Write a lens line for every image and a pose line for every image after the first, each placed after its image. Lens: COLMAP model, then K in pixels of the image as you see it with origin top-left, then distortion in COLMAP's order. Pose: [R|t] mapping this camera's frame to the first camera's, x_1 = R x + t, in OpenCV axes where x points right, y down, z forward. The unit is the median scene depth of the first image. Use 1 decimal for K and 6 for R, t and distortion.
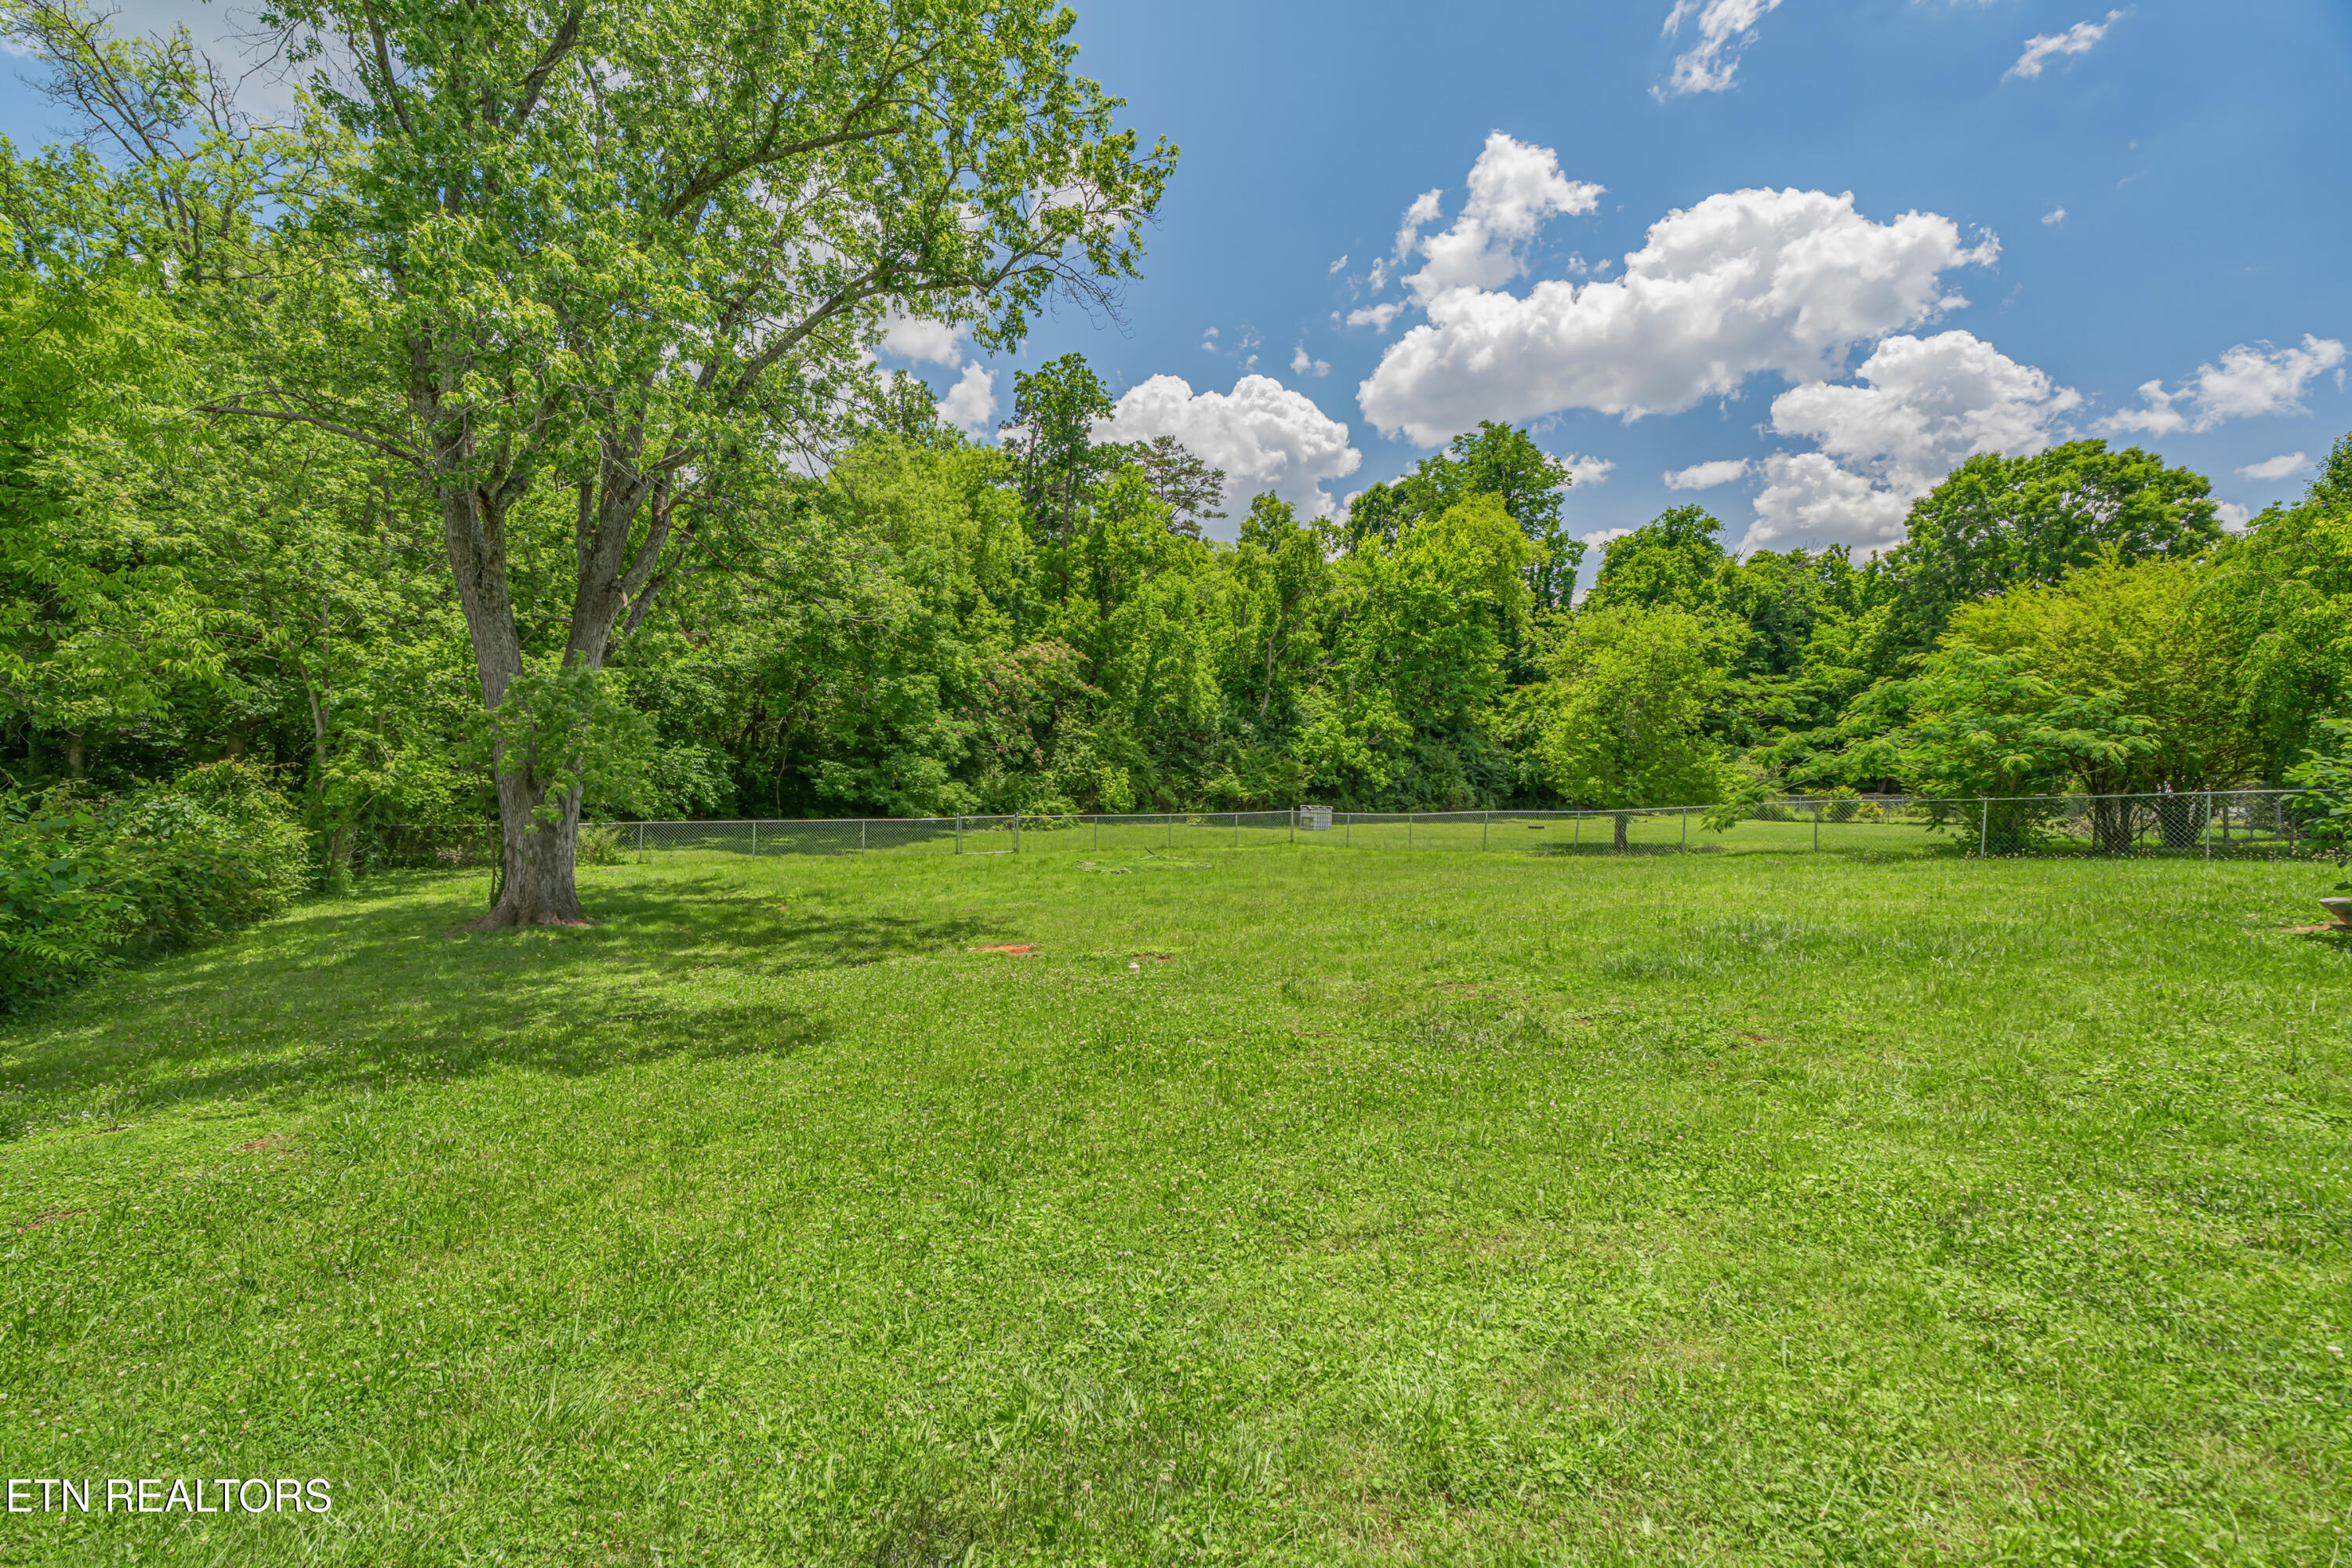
lens RADIAL K [[1059.9, 0, 1191.2], [0, 1059.9, 767.9], [0, 0, 1]] dist [-0.002142, -0.001303]
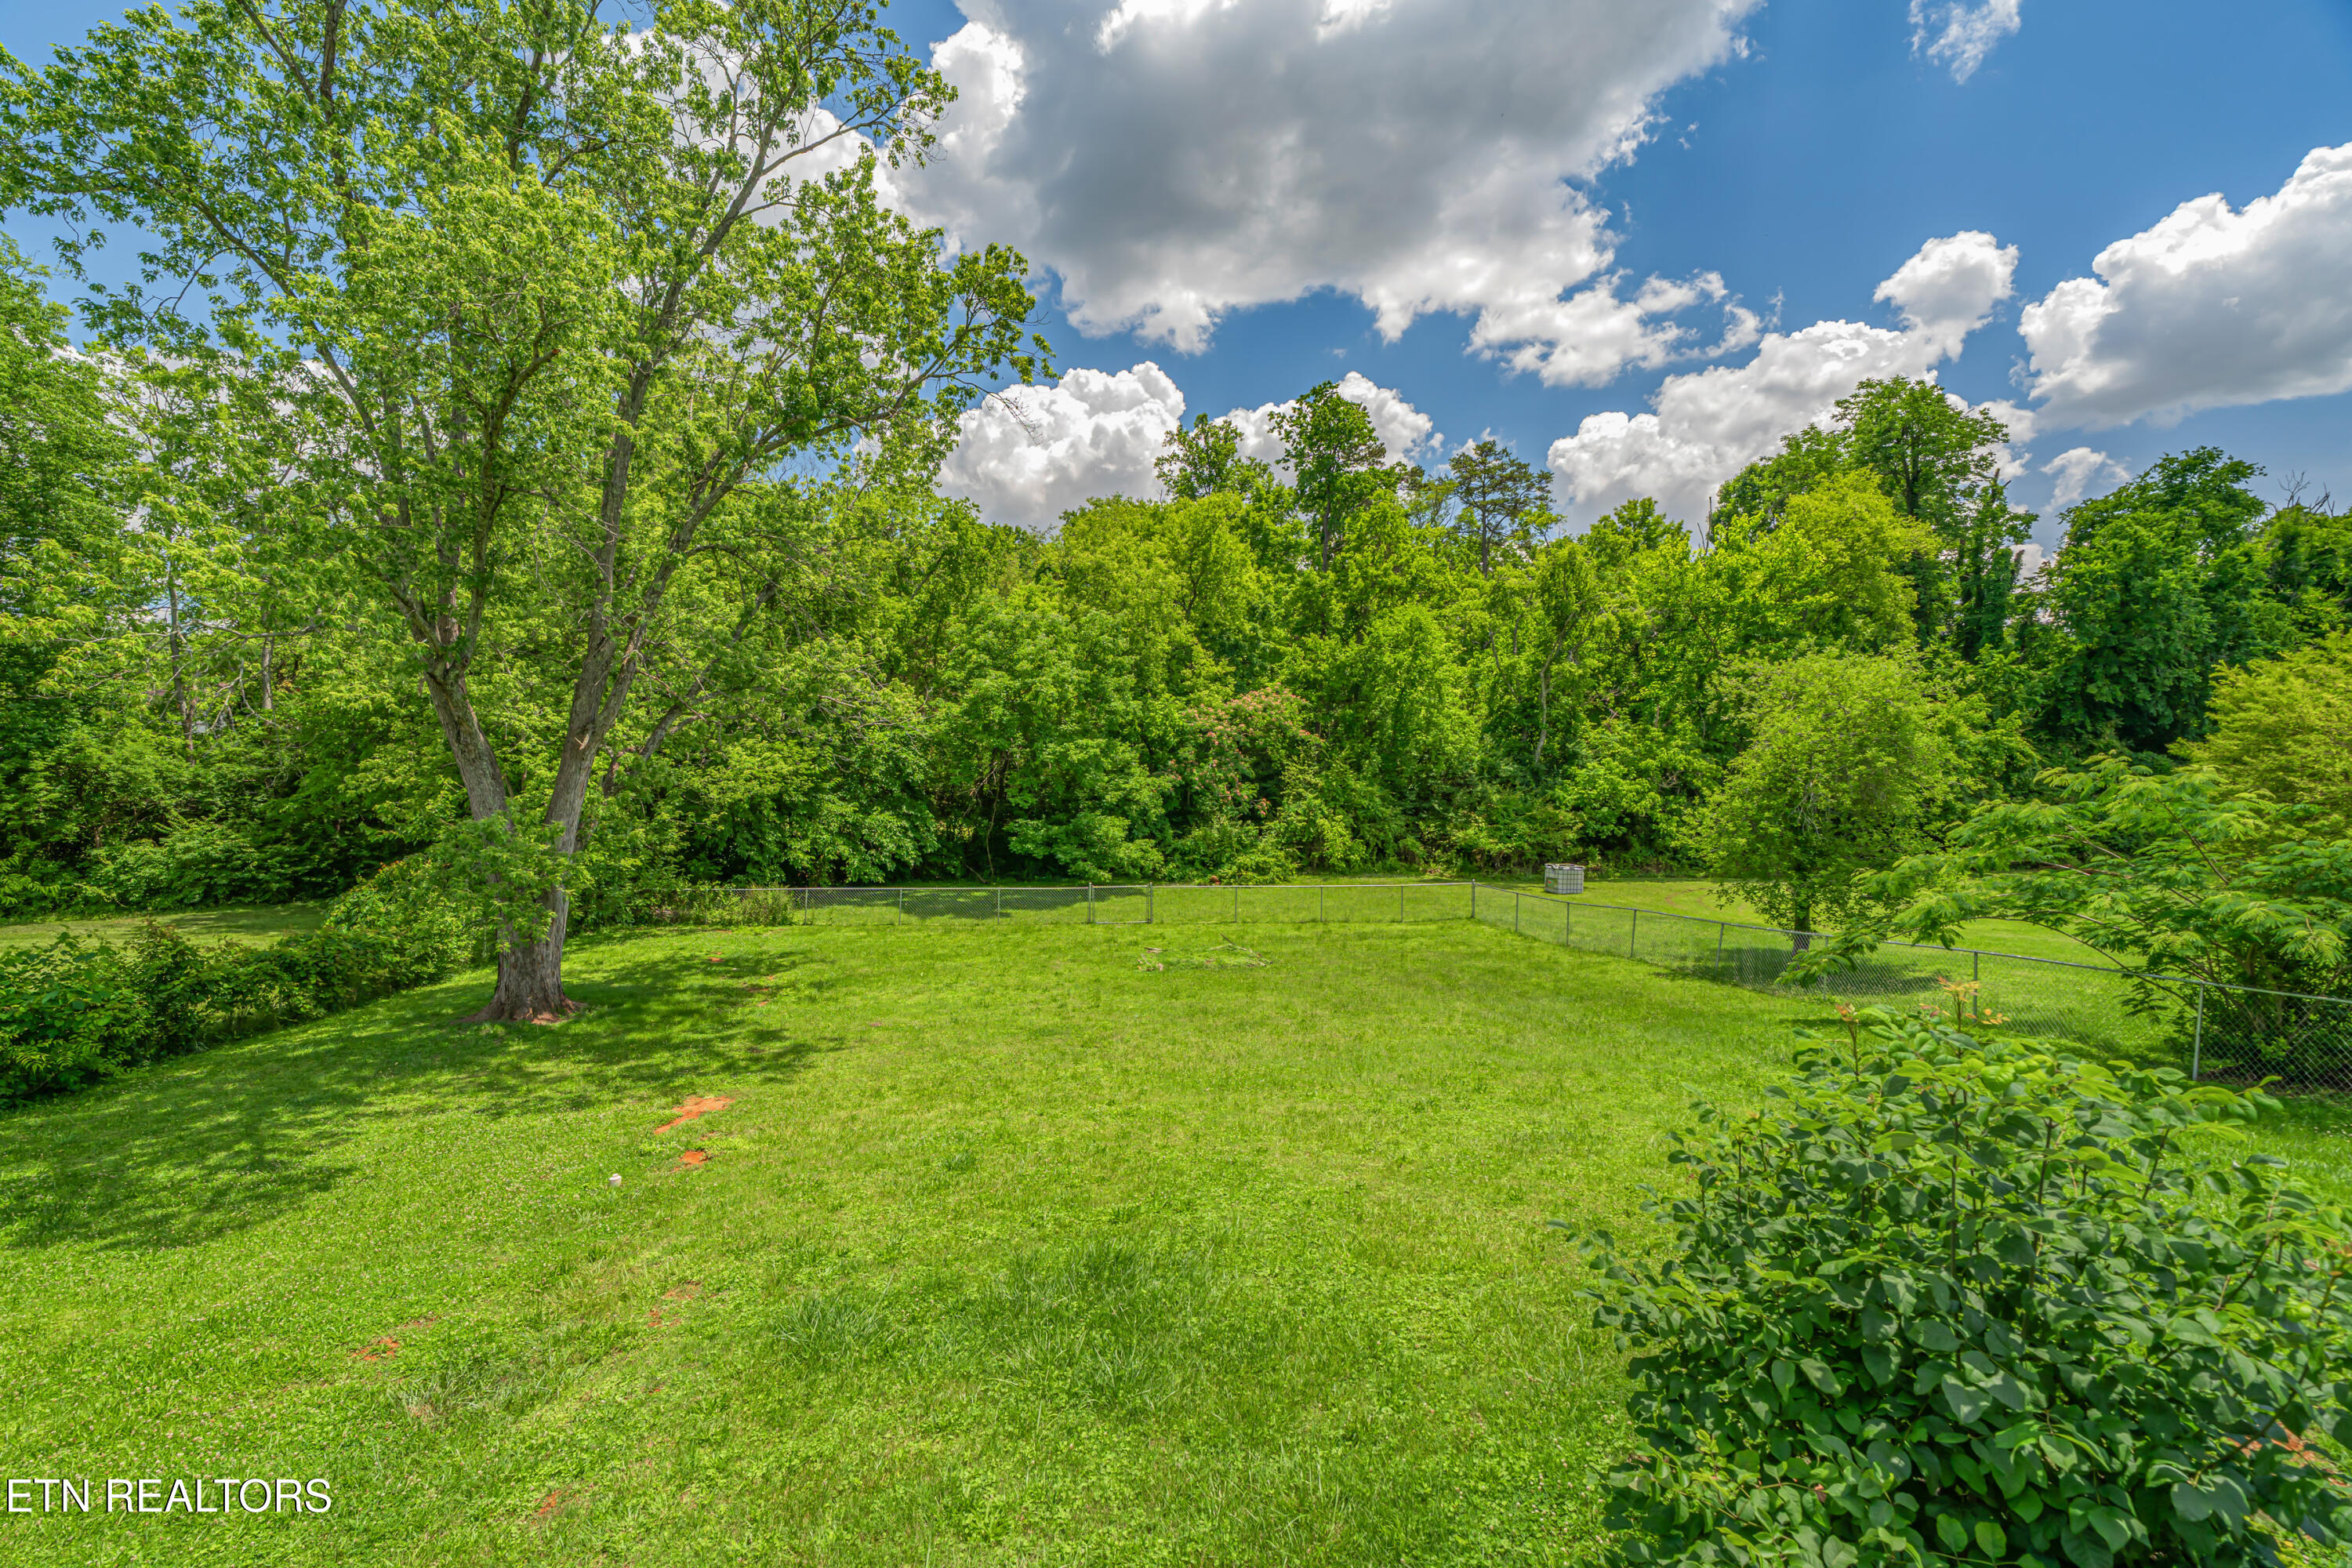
lens RADIAL K [[1059.9, 0, 1164.0], [0, 1059.9, 780.3], [0, 0, 1]] dist [-0.002142, -0.001303]
pose [[0.919007, -0.004033, -0.394220, 0.139766], [0.004603, 0.999989, 0.000502, -0.031360], [0.394214, -0.002277, 0.919016, 0.058545]]
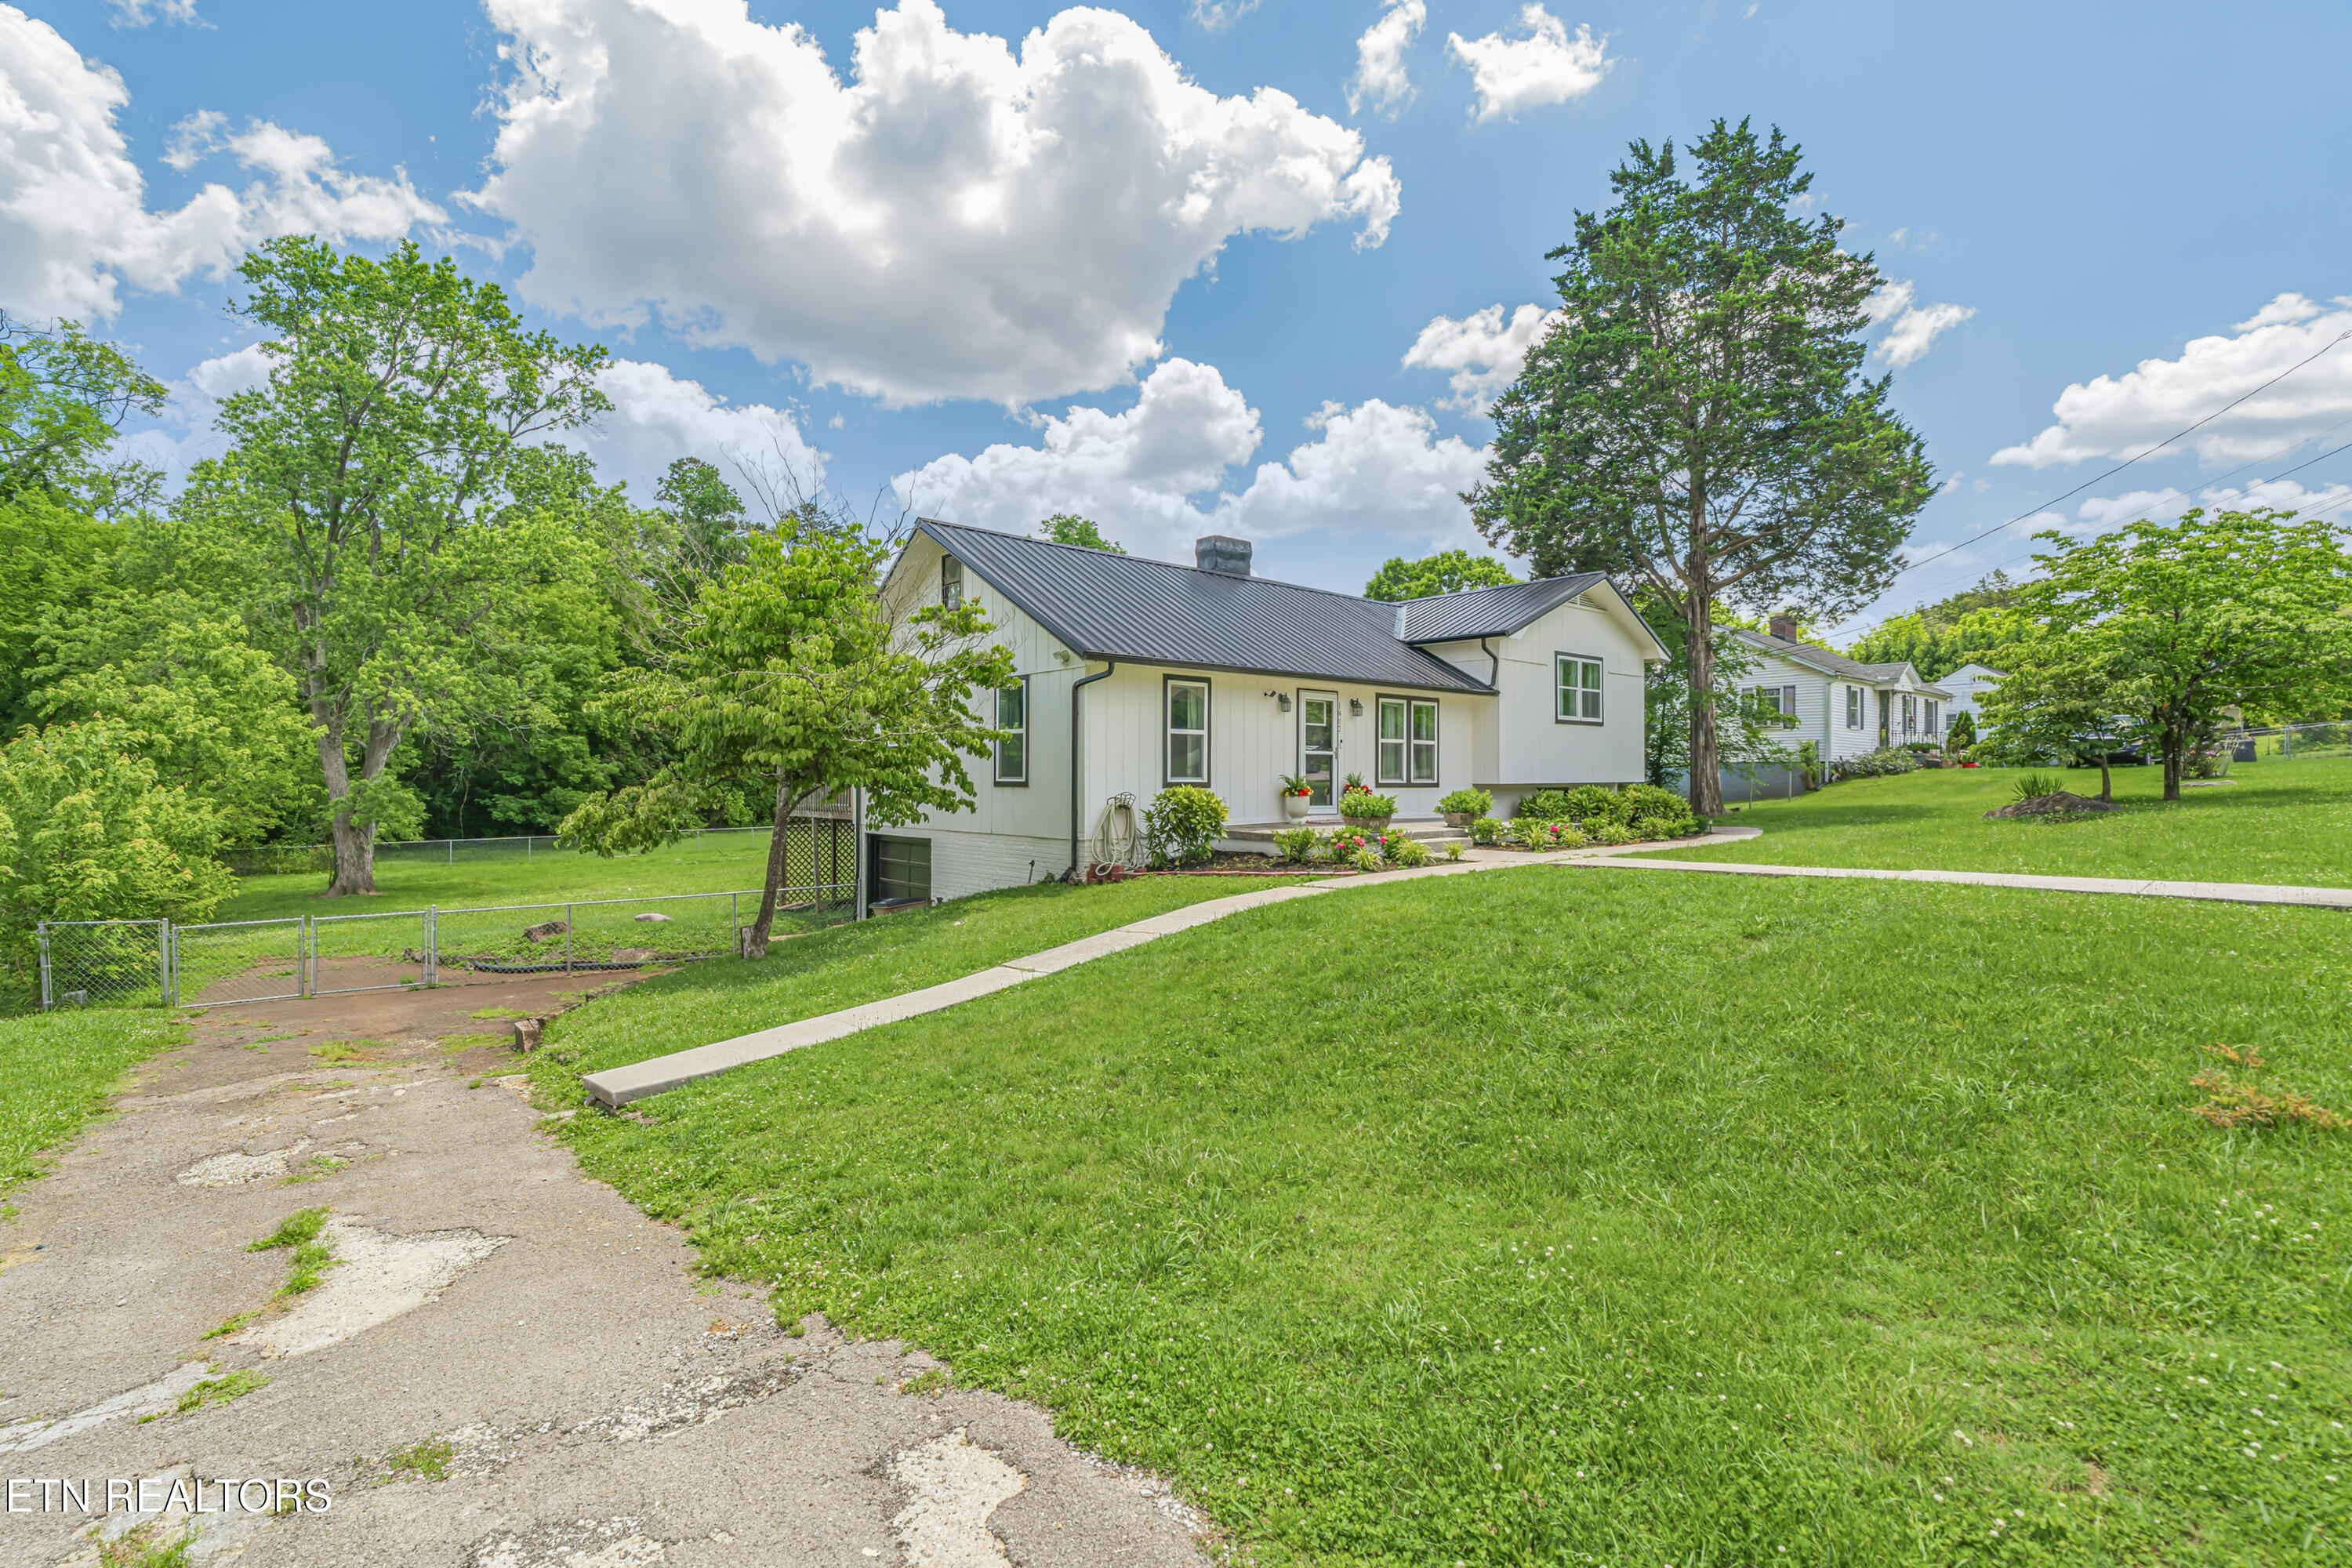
lens RADIAL K [[1059.9, 0, 1160.4], [0, 1059.9, 774.1], [0, 0, 1]] dist [-0.002142, -0.001303]
pose [[0.974857, -0.012343, 0.222491, 0.137997], [0.009898, 0.999878, 0.012103, -0.029626], [-0.222613, -0.009596, 0.974860, -0.392909]]
